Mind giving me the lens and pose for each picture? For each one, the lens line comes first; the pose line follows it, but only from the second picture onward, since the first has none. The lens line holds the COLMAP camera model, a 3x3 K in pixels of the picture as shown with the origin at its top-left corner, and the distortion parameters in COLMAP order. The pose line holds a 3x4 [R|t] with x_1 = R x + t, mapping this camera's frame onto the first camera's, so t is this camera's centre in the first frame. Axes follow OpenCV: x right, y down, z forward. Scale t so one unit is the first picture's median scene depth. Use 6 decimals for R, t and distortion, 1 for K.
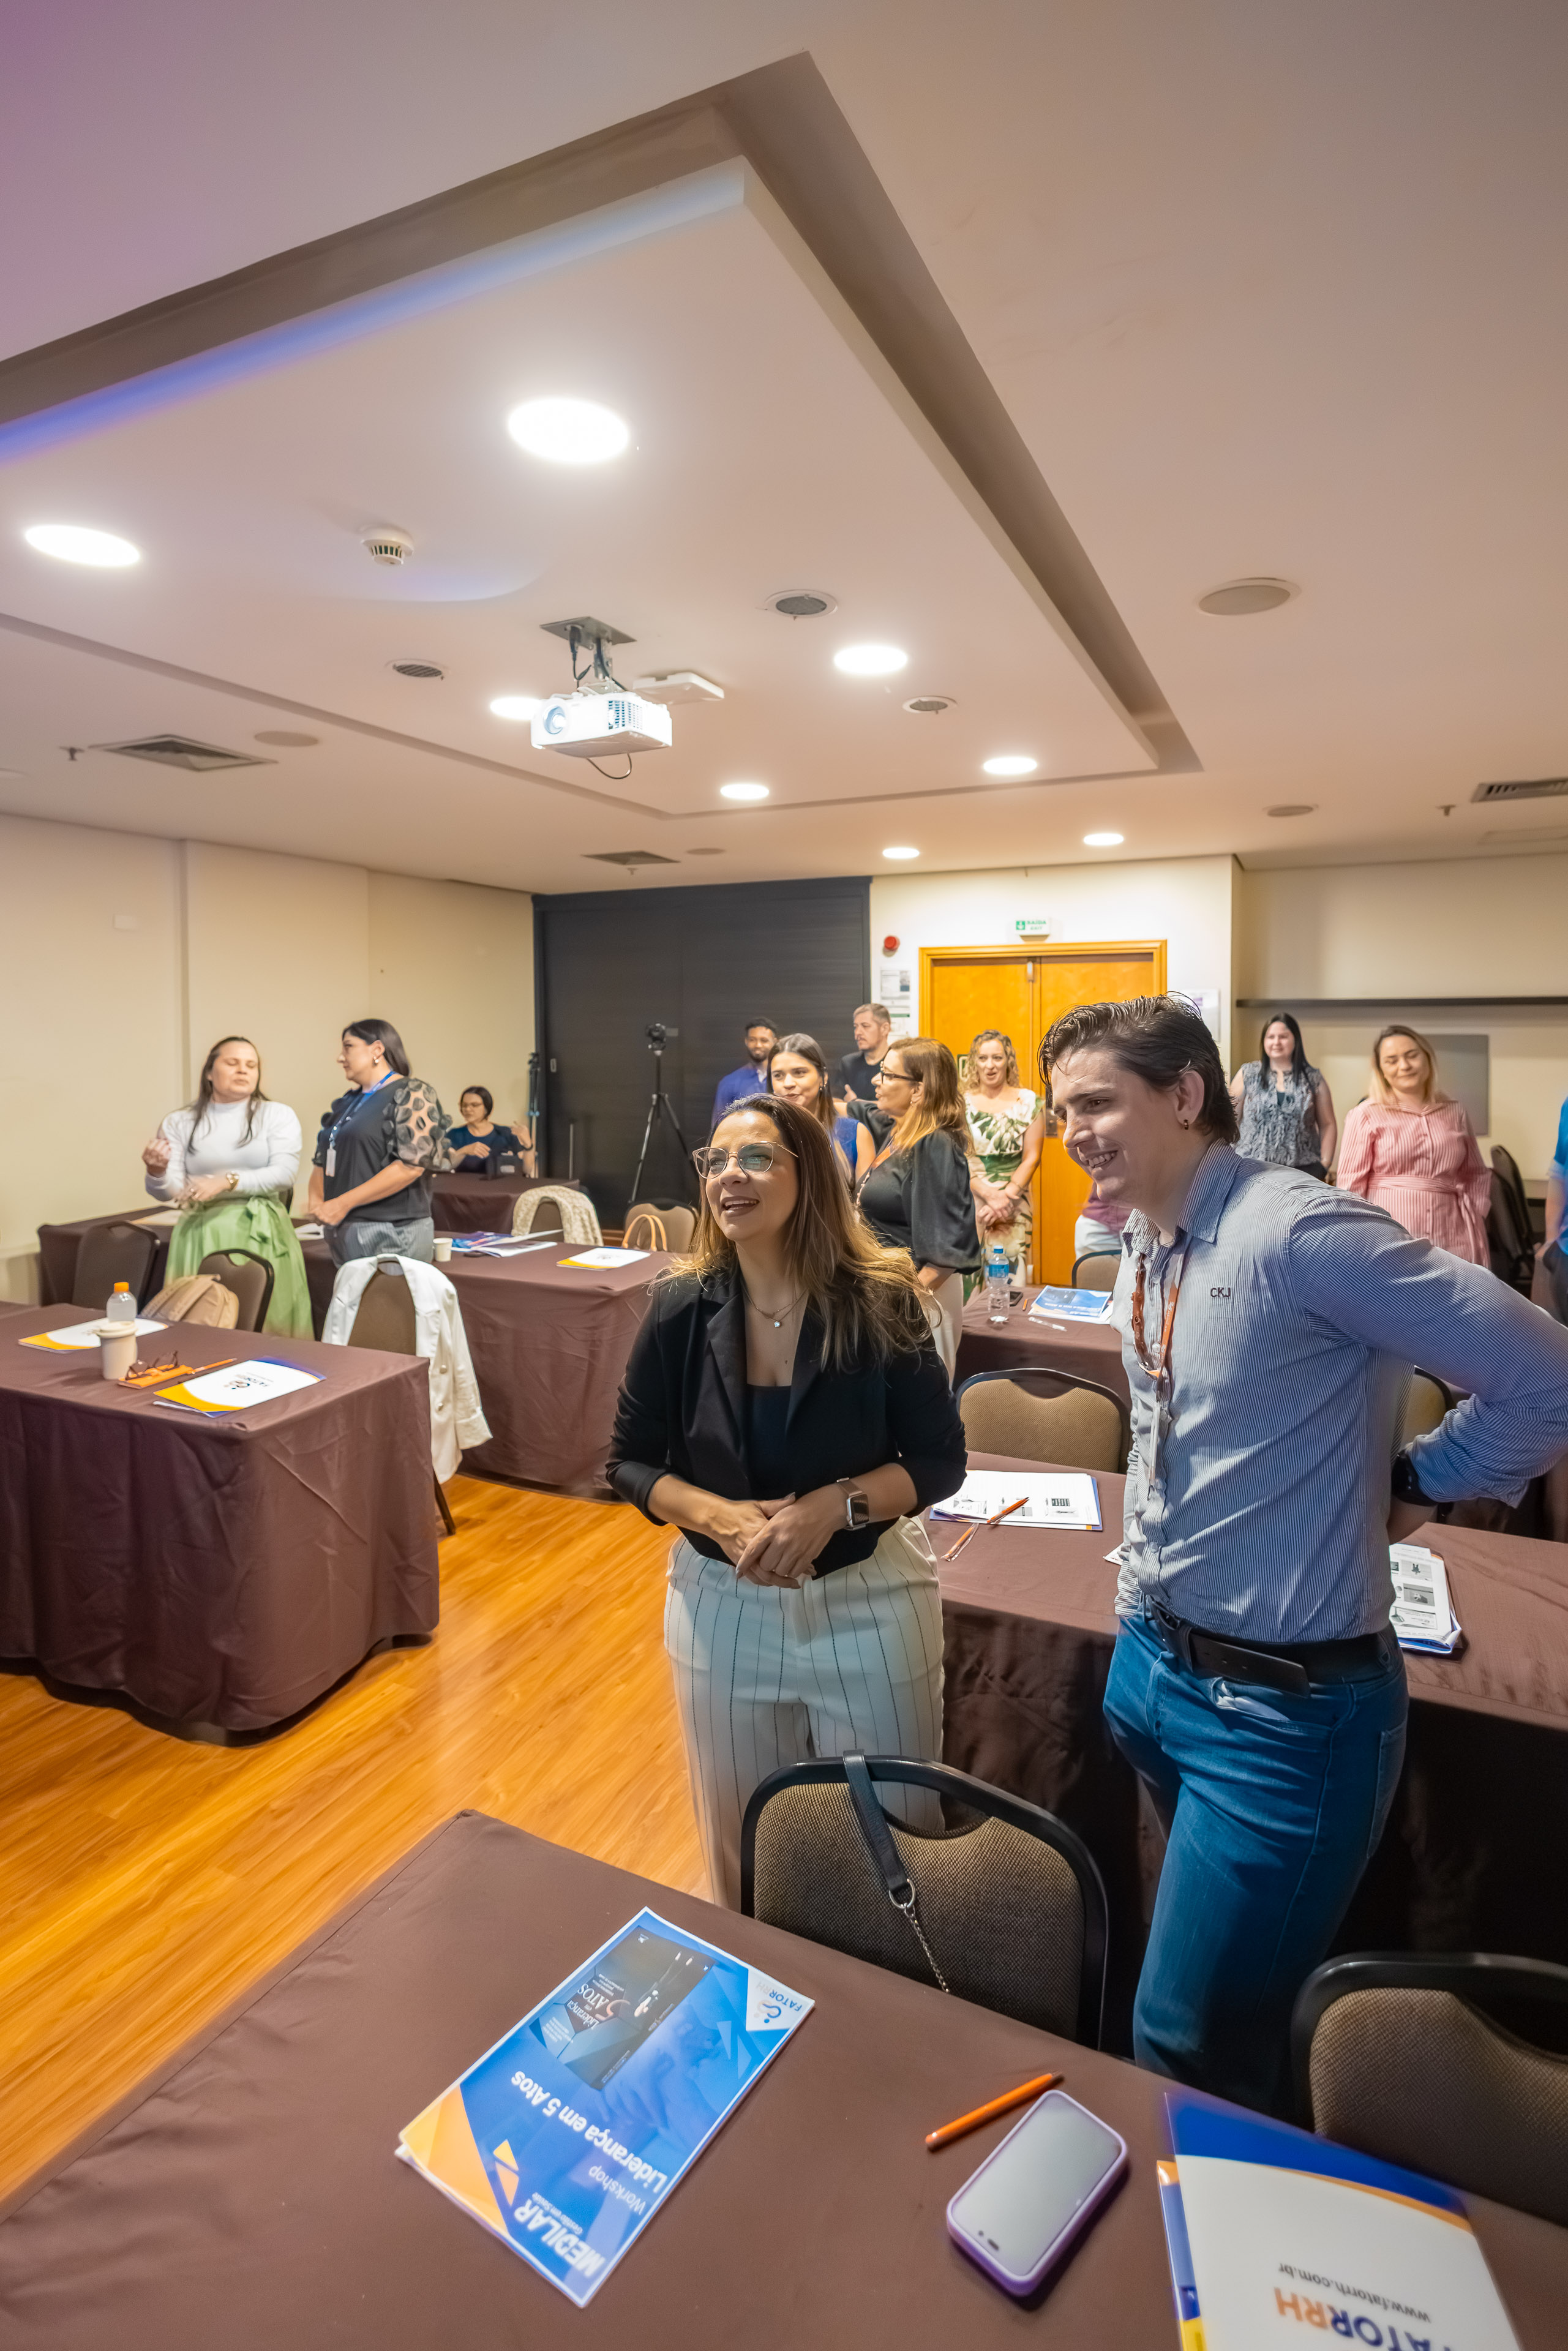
lens RADIAL K [[1176.9, 0, 886.6], [0, 1176.9, 1049.8], [0, 0, 1]] dist [0.006747, -0.002037]
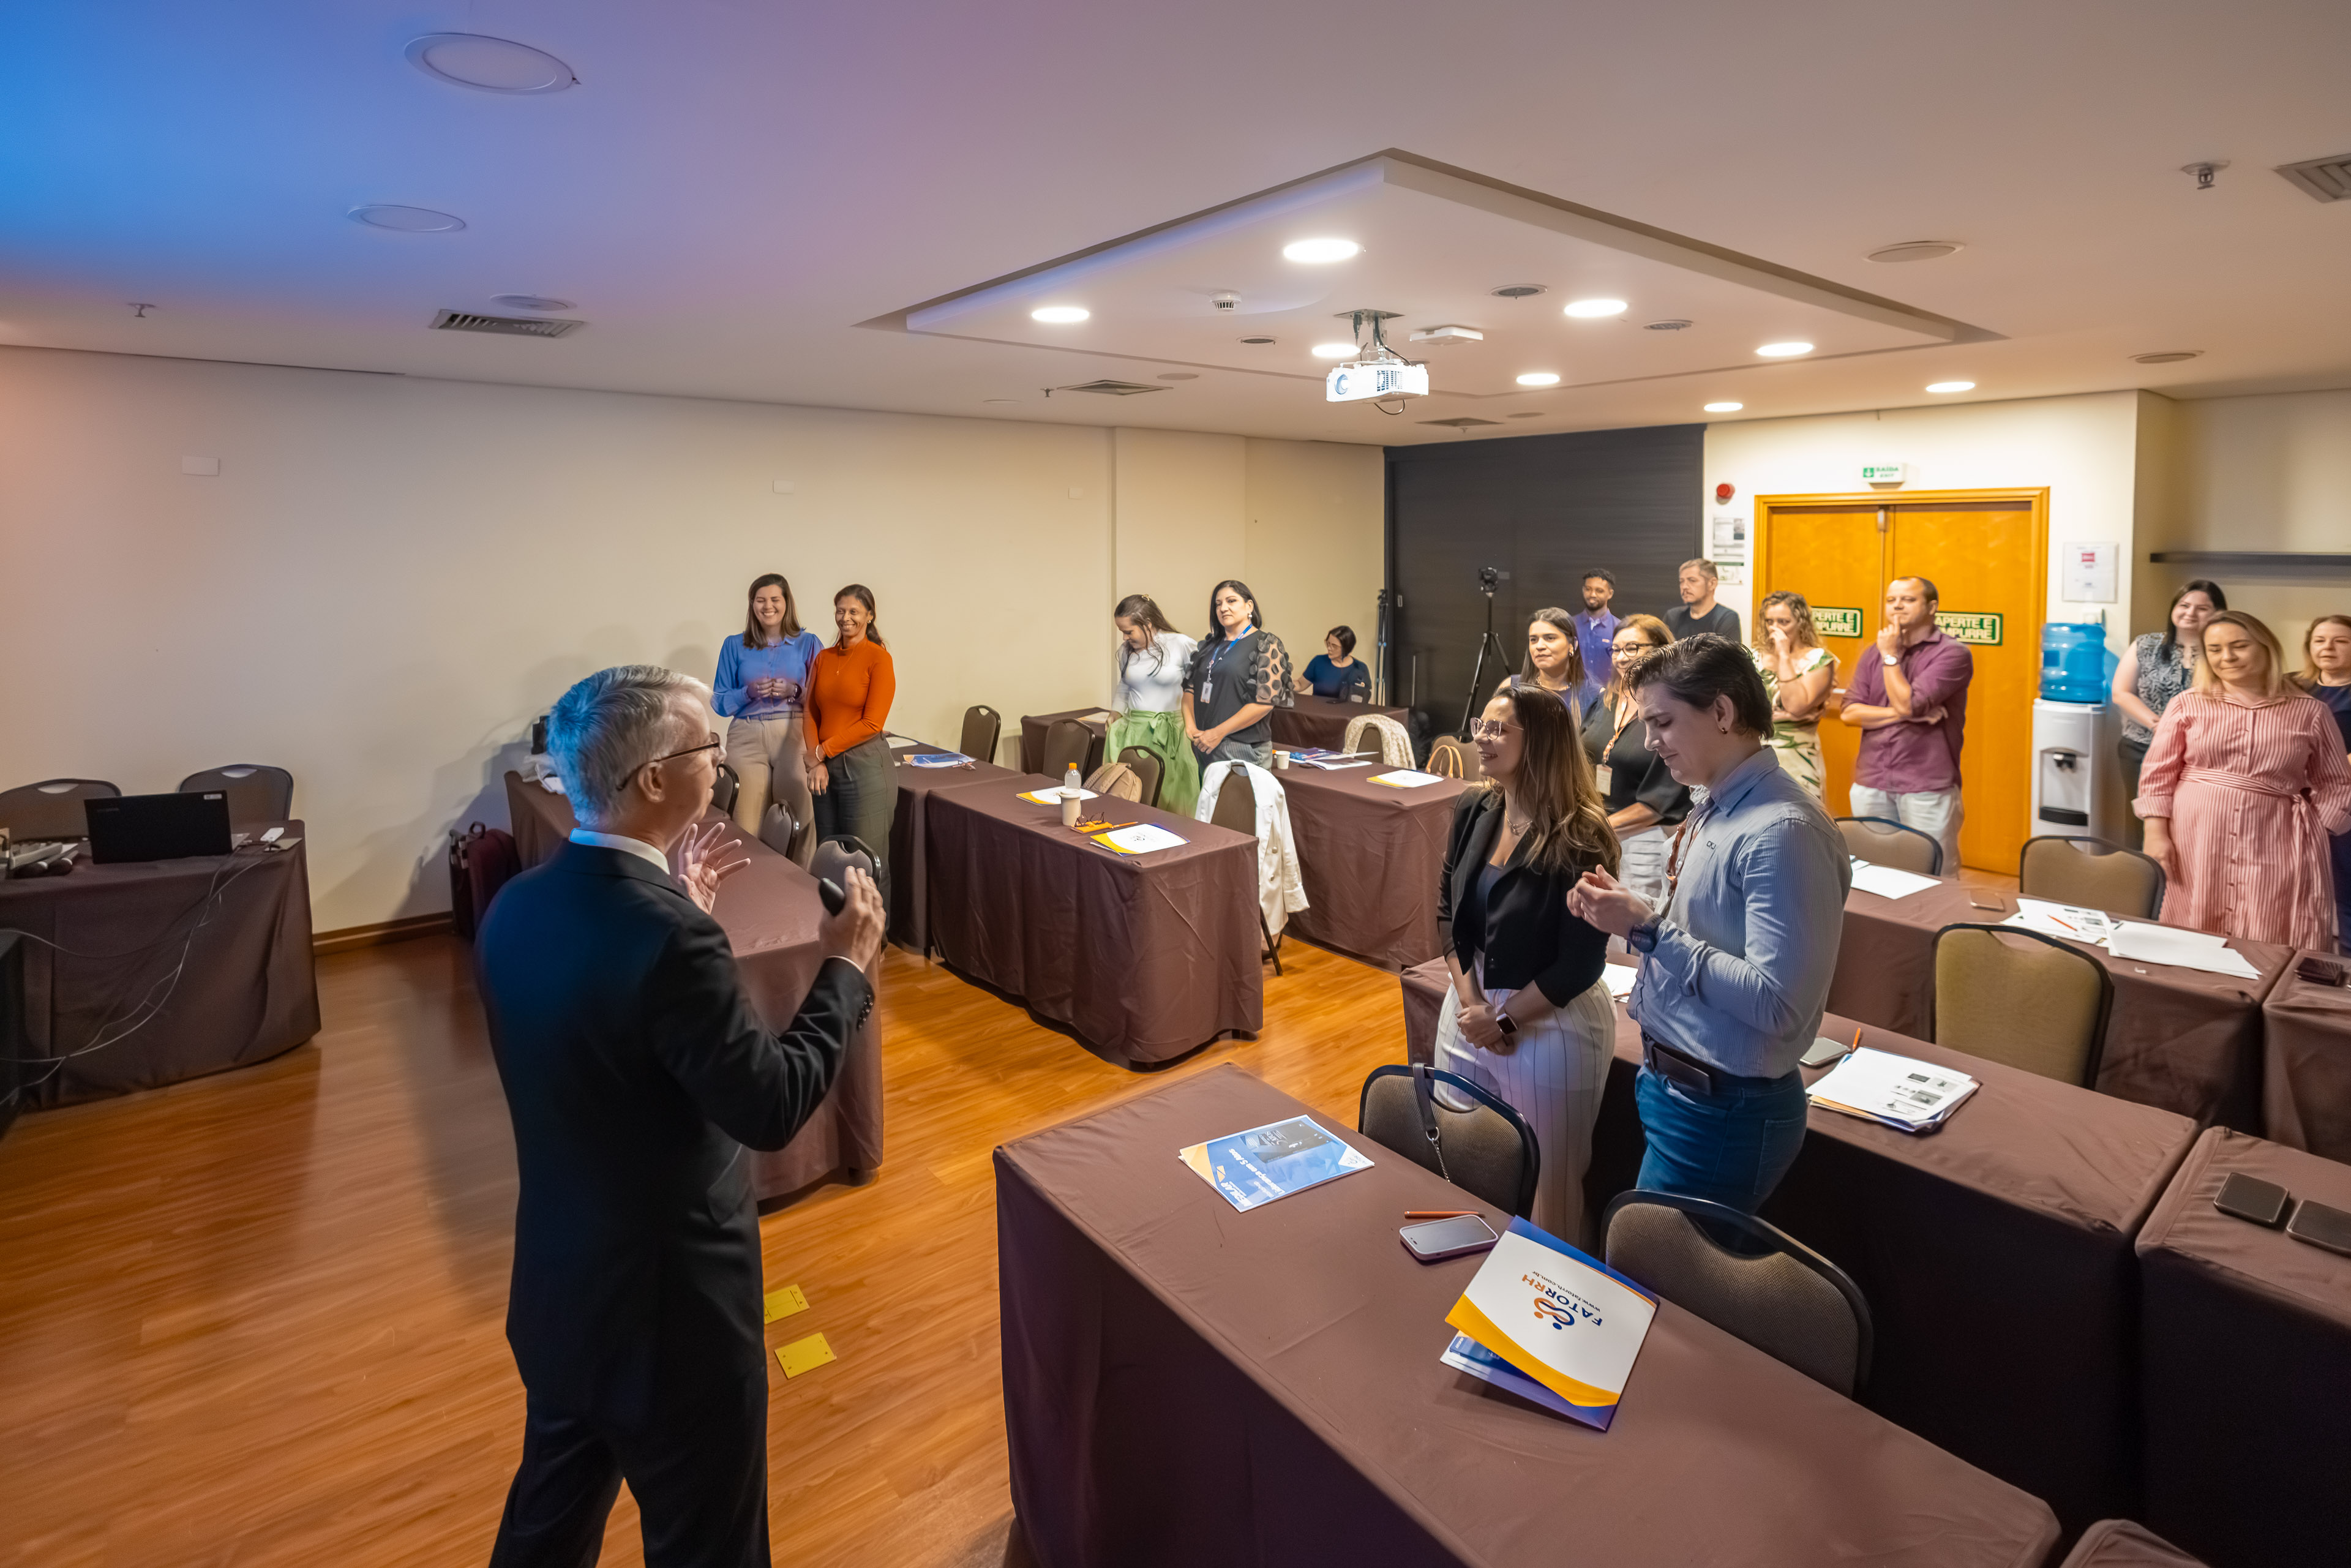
lens RADIAL K [[1176.9, 0, 1157.6], [0, 1176.9, 582.2], [0, 0, 1]] dist [0.006747, -0.002037]
pose [[0.877164, 0.016639, -0.479903, 0.151686], [-0.012215, 0.999849, 0.012341, -0.048891], [0.480036, -0.004963, 0.877235, -0.245159]]
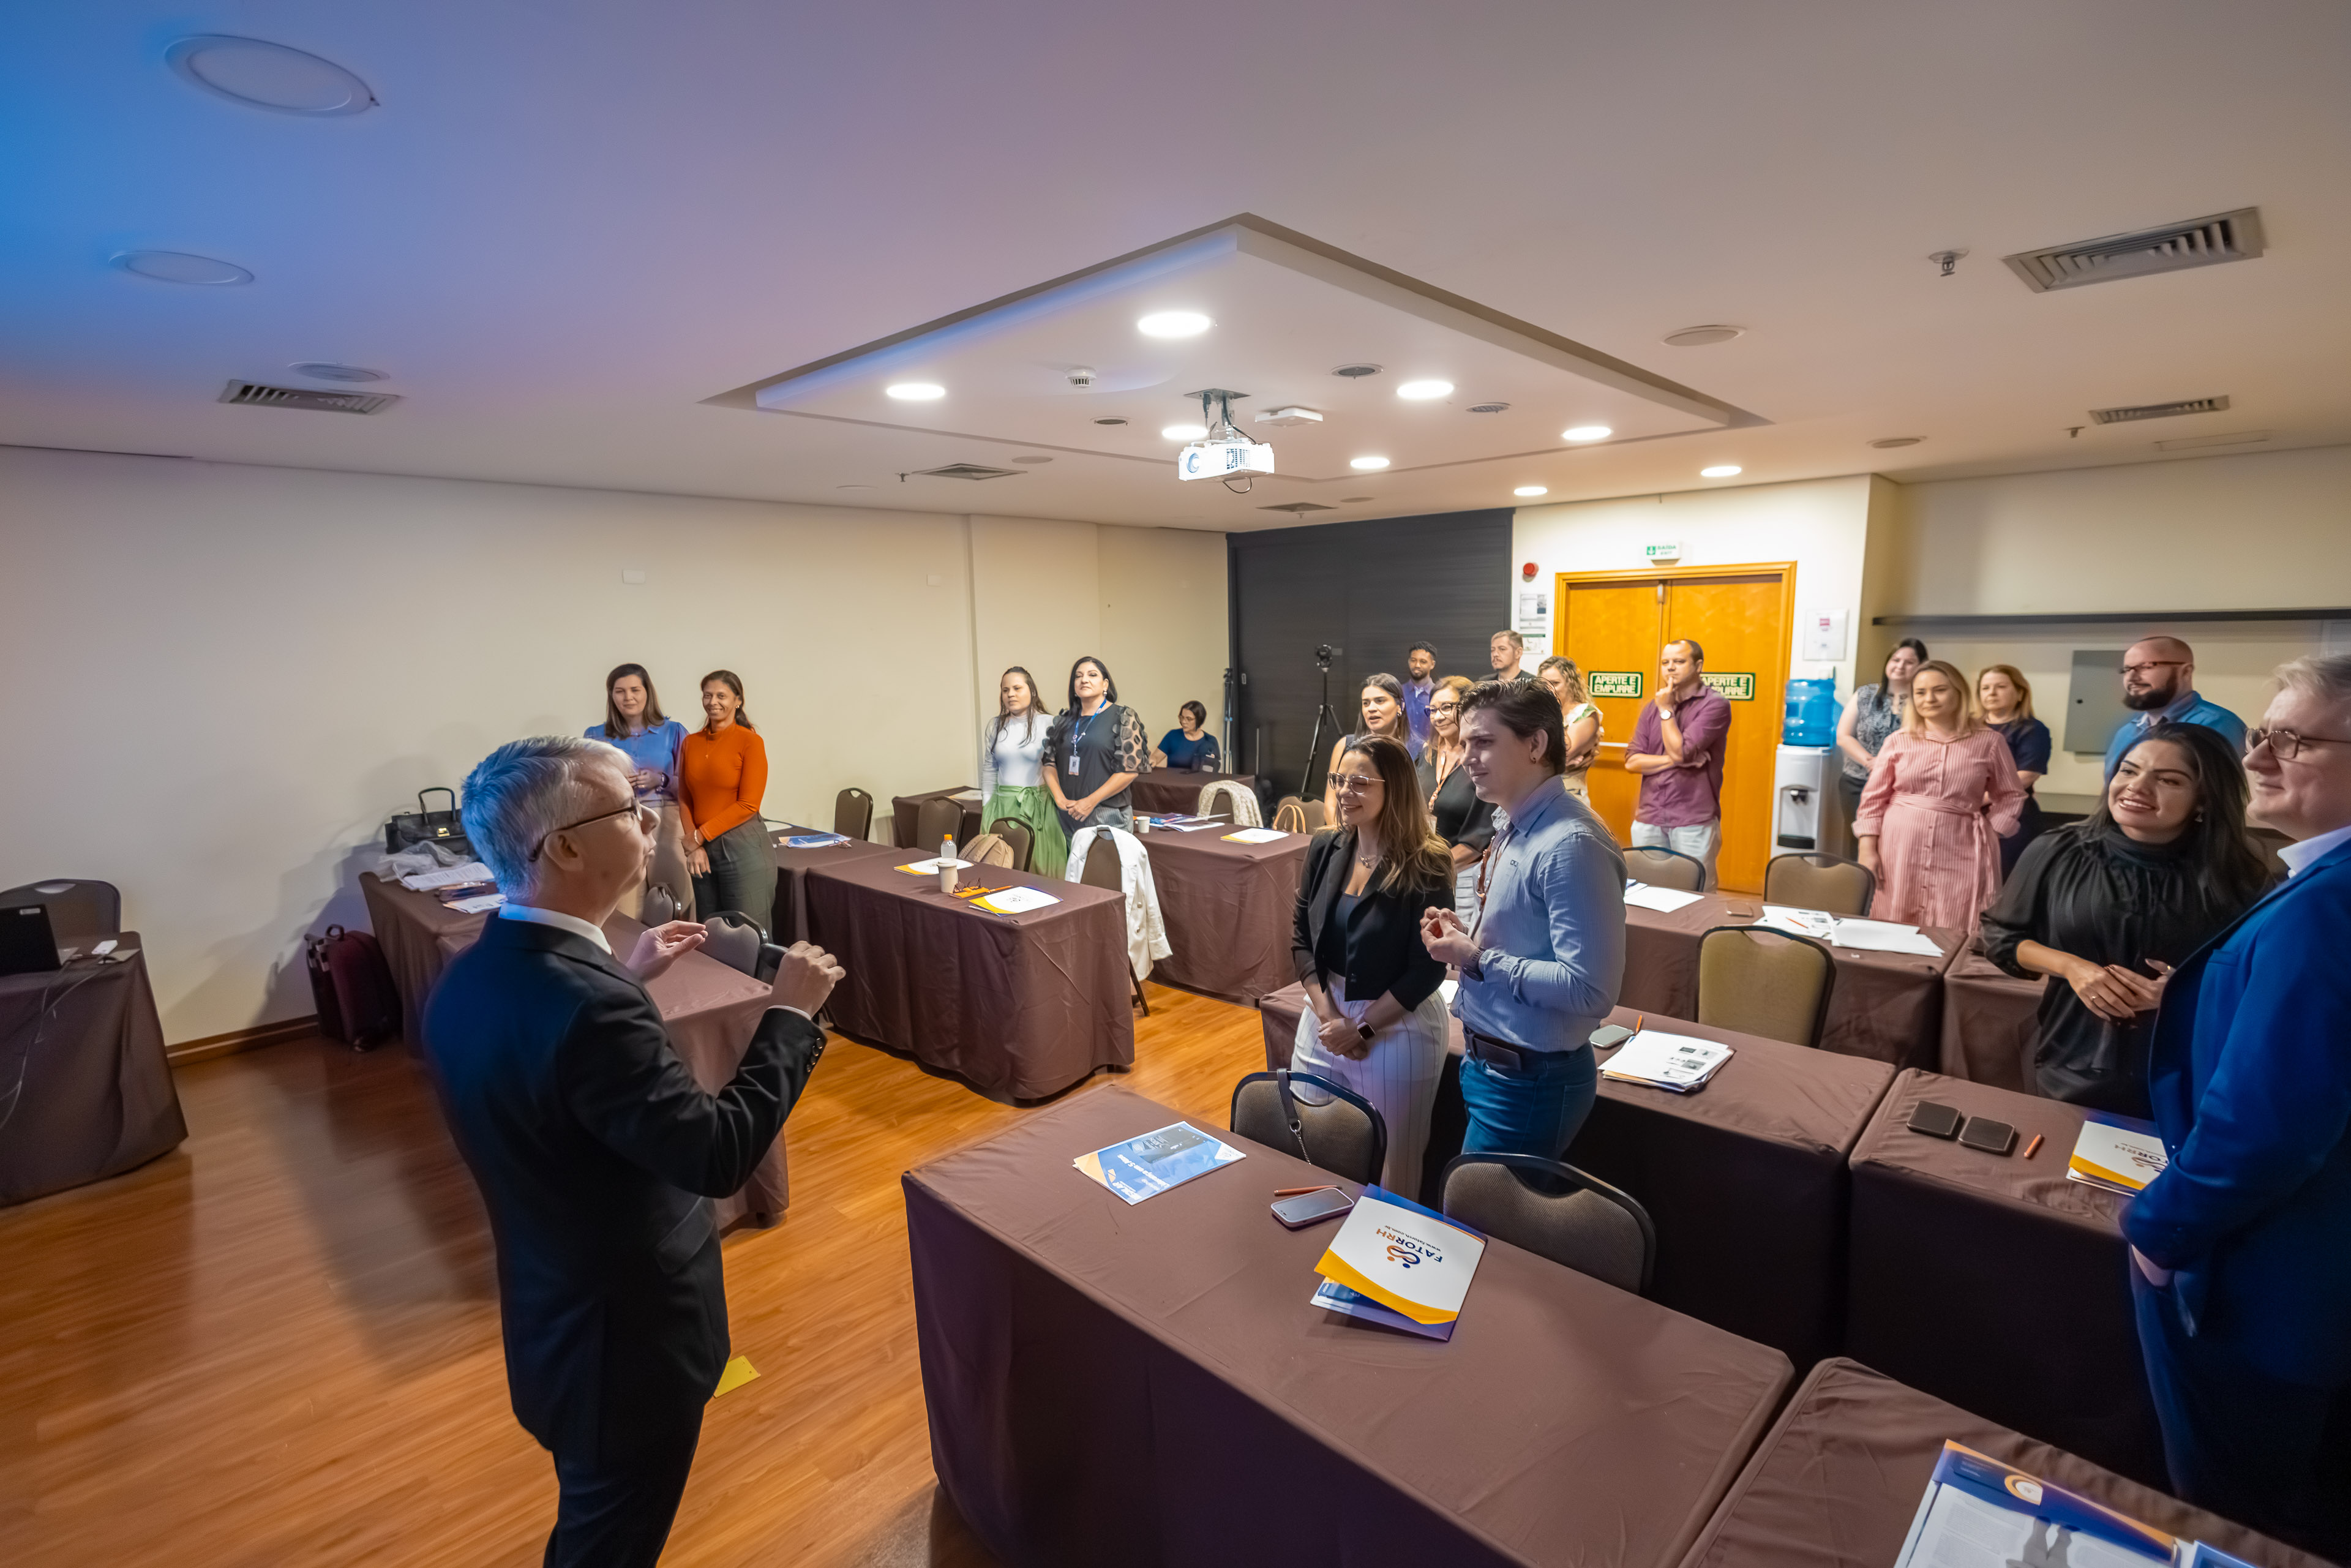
lens RADIAL K [[1102.2, 0, 1174.3], [0, 1102.2, 801.2], [0, 0, 1]] dist [0.006570, -0.002287]
pose [[0.936914, 0.035524, -0.347751, 0.142359], [0.011153, 0.991278, 0.131311, -0.036268], [0.349383, -0.126906, 0.928346, -0.248875]]
